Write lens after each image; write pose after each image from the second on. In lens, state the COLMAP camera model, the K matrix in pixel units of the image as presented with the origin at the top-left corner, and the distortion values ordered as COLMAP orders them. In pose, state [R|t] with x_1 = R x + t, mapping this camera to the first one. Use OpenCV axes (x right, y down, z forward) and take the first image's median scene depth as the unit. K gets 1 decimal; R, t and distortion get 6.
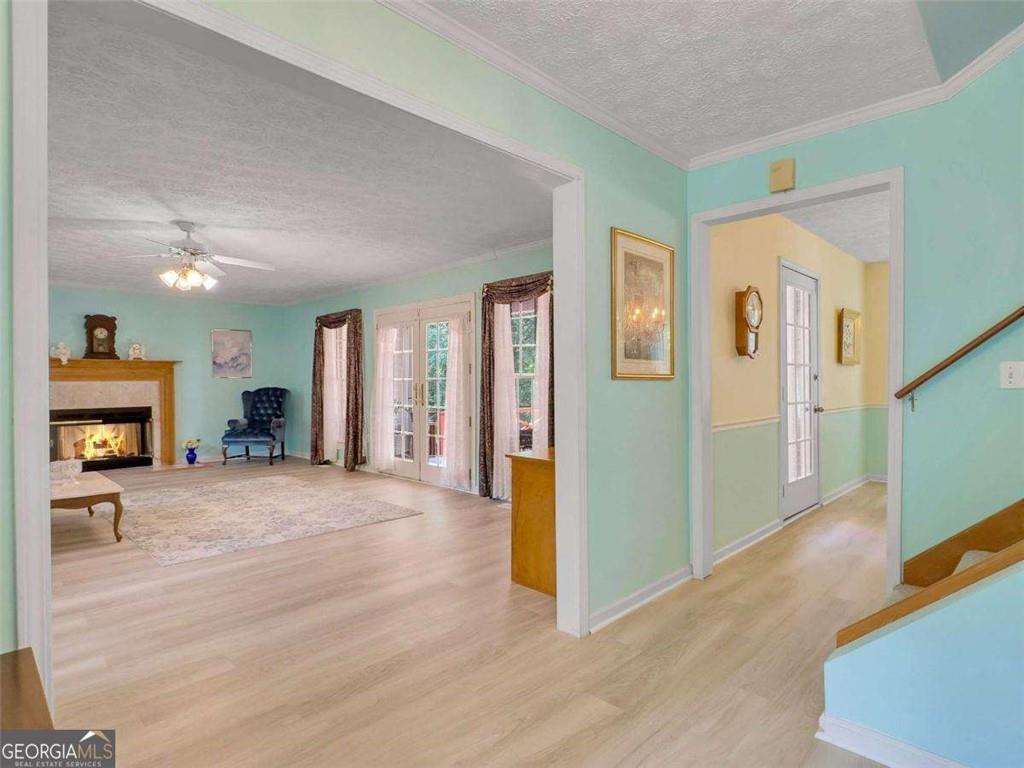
lens RADIAL K [[555.7, 0, 505.5], [0, 555.7, 389.4], [0, 0, 1]] dist [-0.002684, 0.000102]
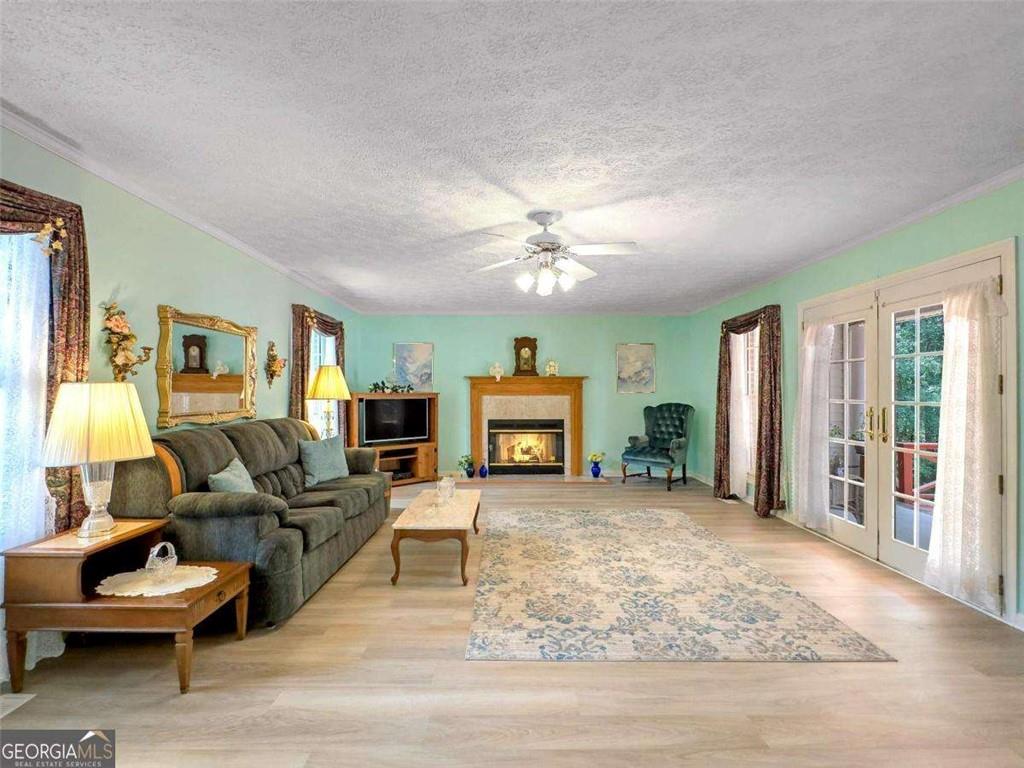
lens RADIAL K [[481.0, 0, 510.9], [0, 481.0, 388.5], [0, 0, 1]] dist [-0.003585, -0.000127]
pose [[0.711072, 0.001637, -0.703117, -0.060490], [-0.014510, 0.999819, -0.012346, -0.016613], [0.702969, 0.018981, 0.710967, 0.281376]]
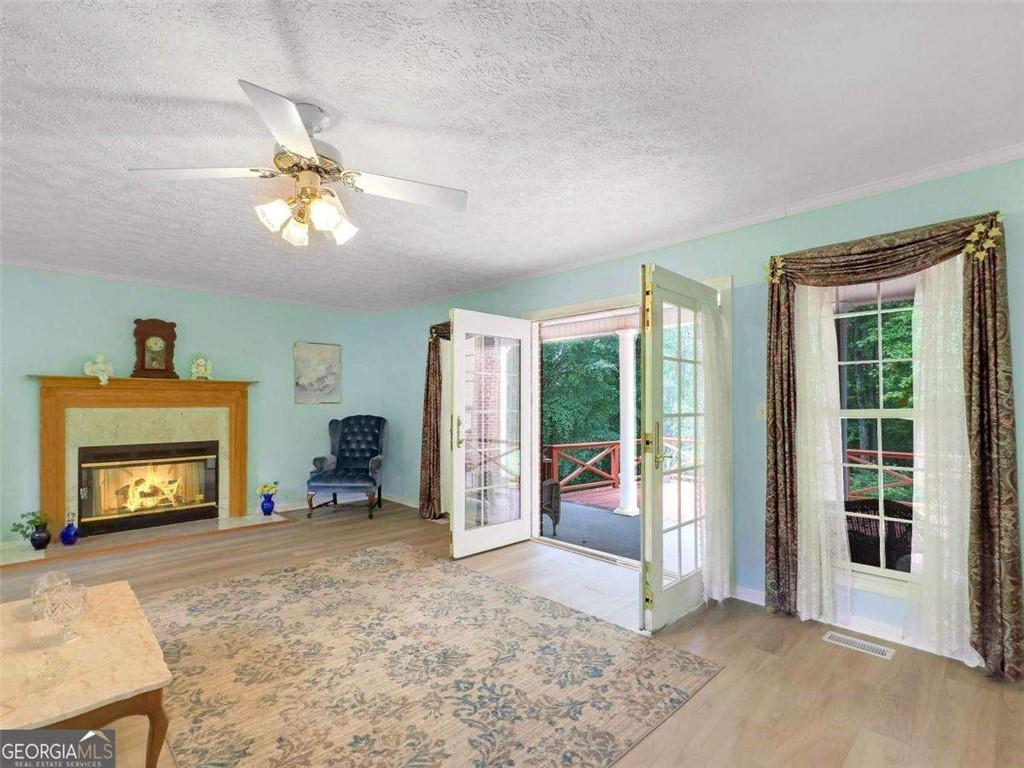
lens RADIAL K [[492.4, 0, 505.6], [0, 492.4, 395.3], [0, 0, 1]] dist [-0.002320, -0.000427]
pose [[0.999614, 0.006891, -0.026920, -0.235943], [-0.007644, 0.999579, -0.027982, -0.016570], [0.026716, 0.028177, 0.999246, 0.348298]]
